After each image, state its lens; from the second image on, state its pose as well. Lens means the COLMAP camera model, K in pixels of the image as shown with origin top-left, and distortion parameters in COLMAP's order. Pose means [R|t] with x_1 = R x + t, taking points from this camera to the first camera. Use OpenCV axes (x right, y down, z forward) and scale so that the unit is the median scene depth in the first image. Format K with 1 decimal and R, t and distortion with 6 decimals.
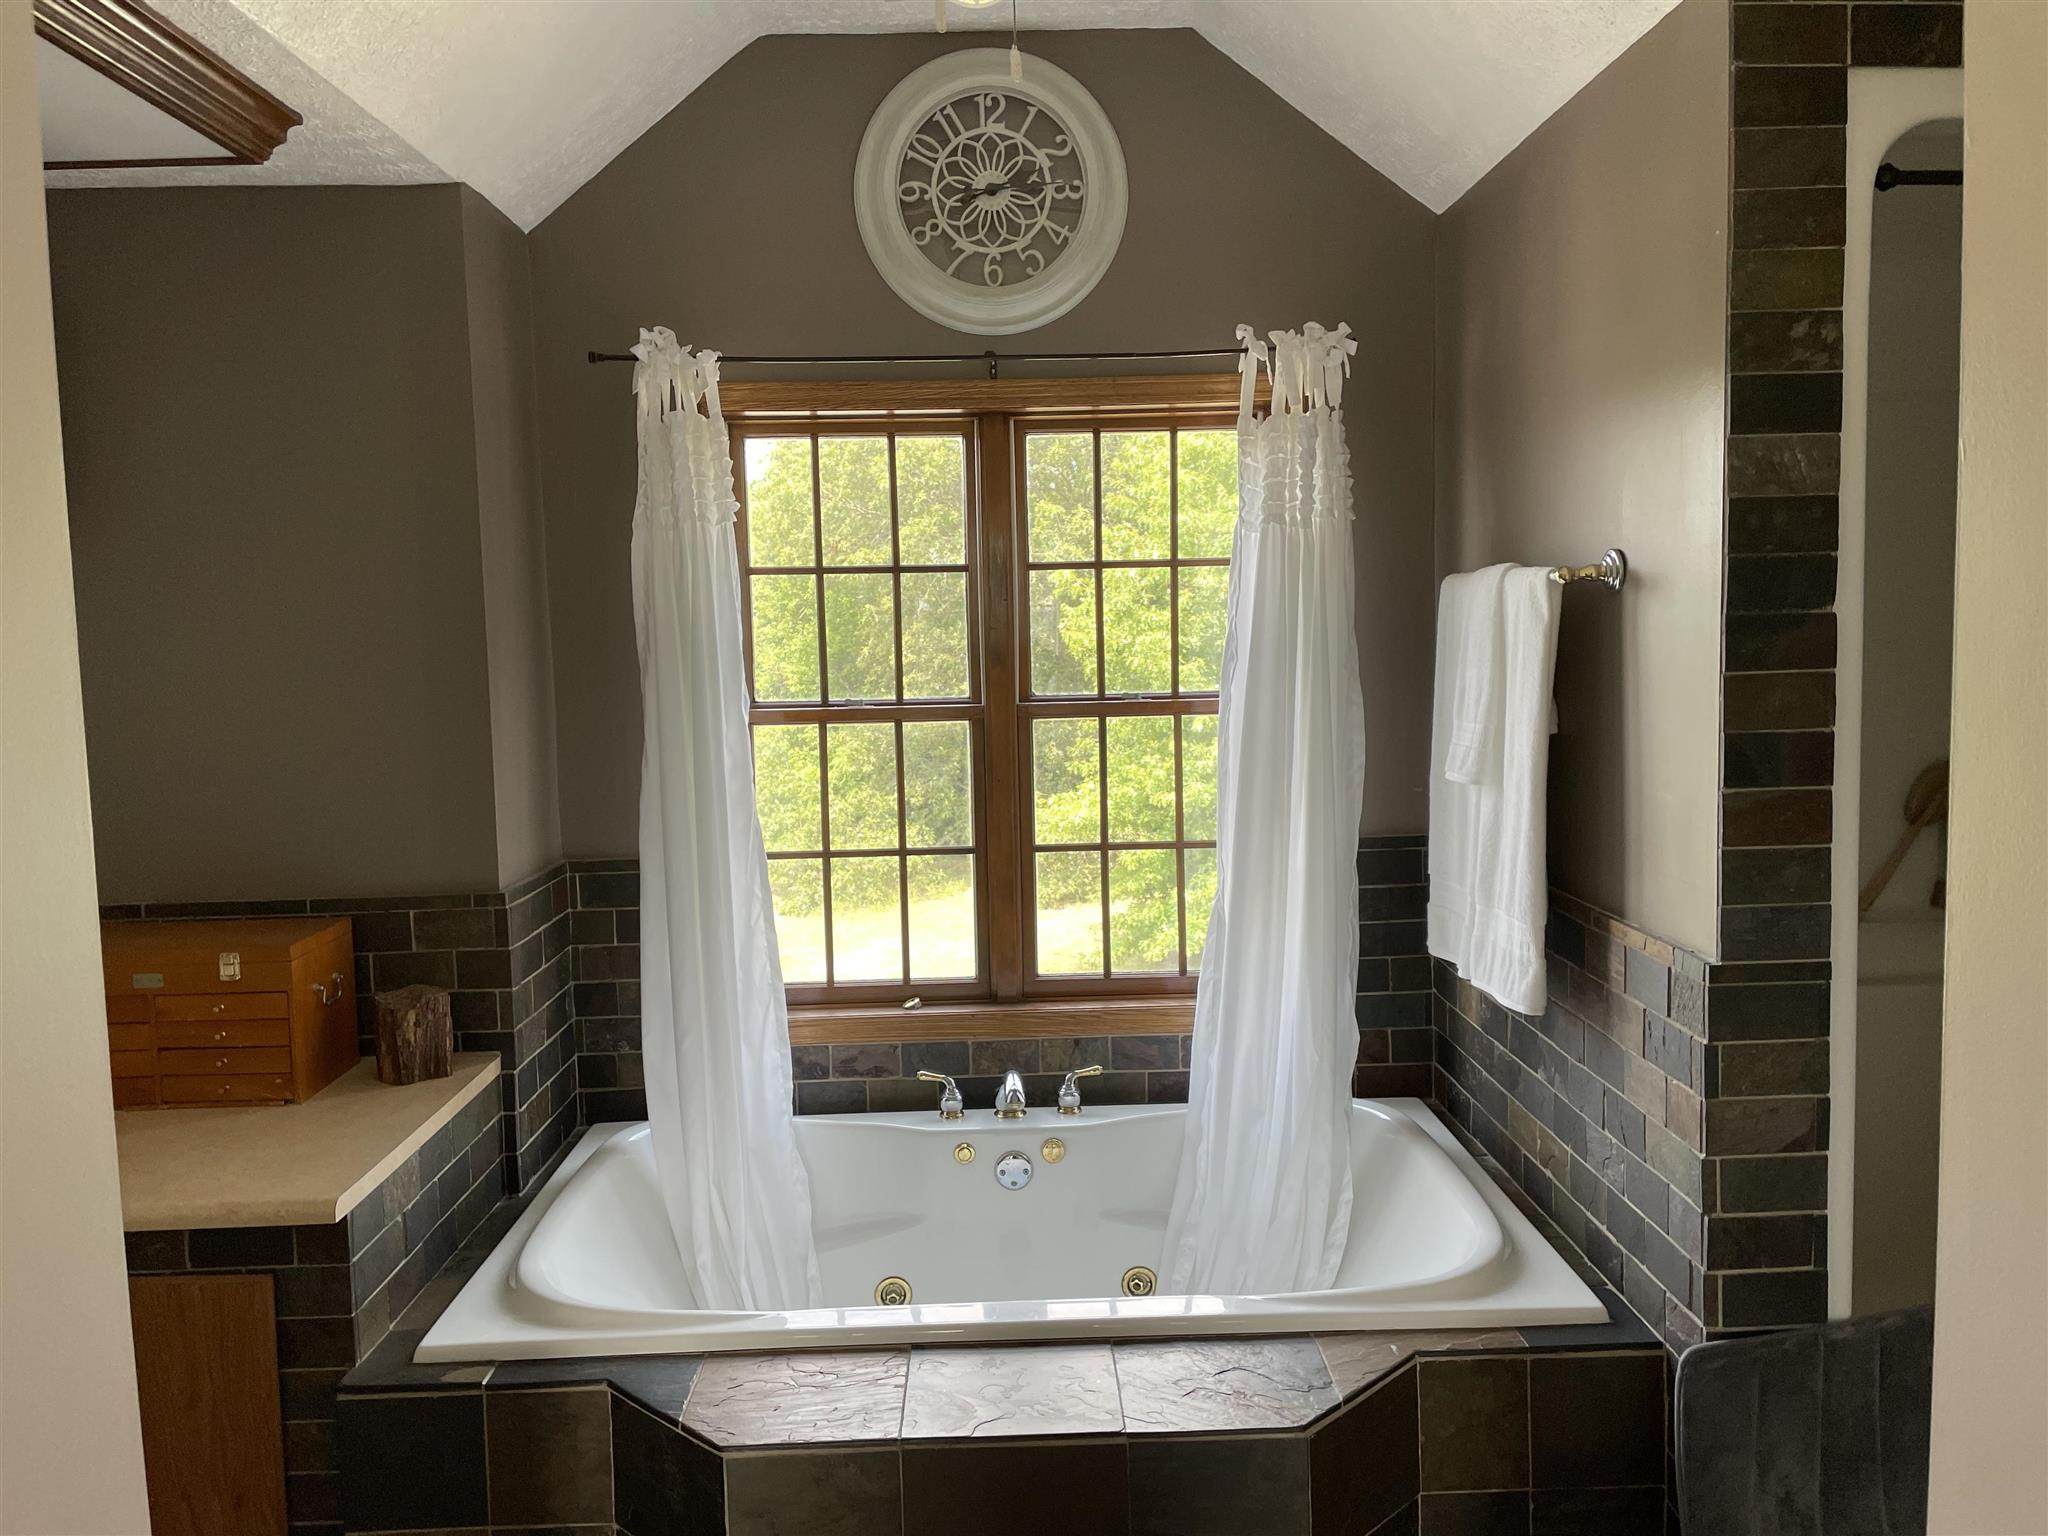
lens RADIAL K [[1552.4, 0, 1031.0], [0, 1552.4, 770.2], [0, 0, 1]] dist [0.087484, -0.124121]
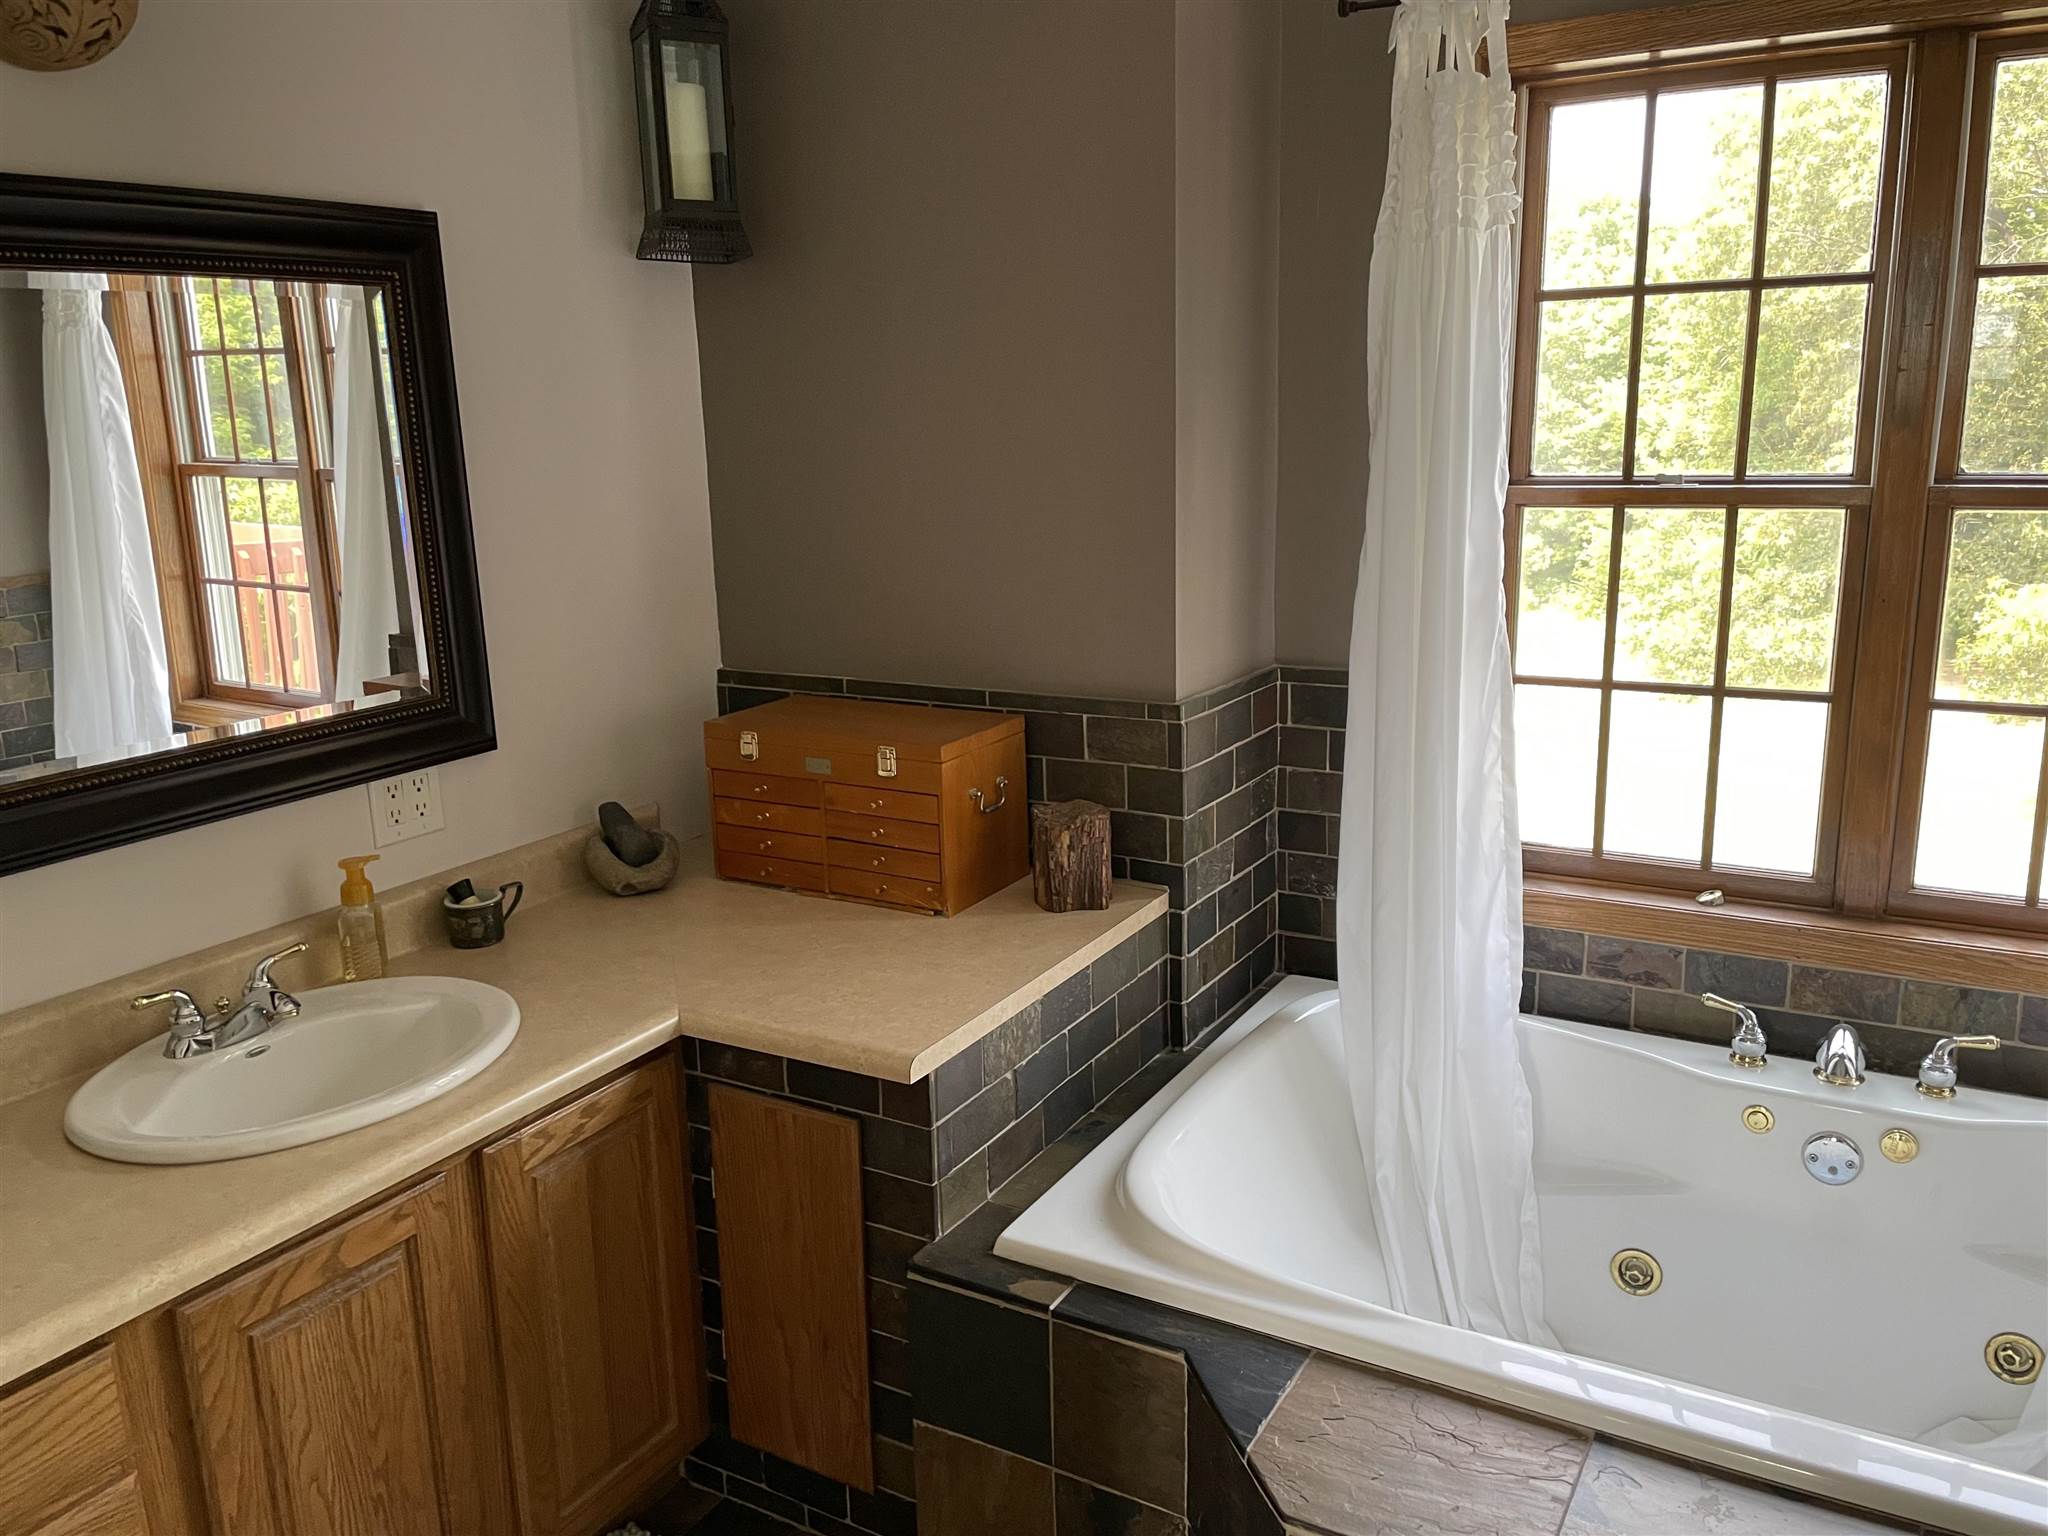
lens RADIAL K [[1552.4, 0, 1031.0], [0, 1552.4, 770.2], [0, 0, 1]] dist [0.087484, -0.124121]
pose [[0.852589, 0.118959, -0.508862, 0.024051], [-0.040820, 0.985931, 0.162092, -0.019127], [0.520985, -0.117426, 0.845450, 0.249943]]
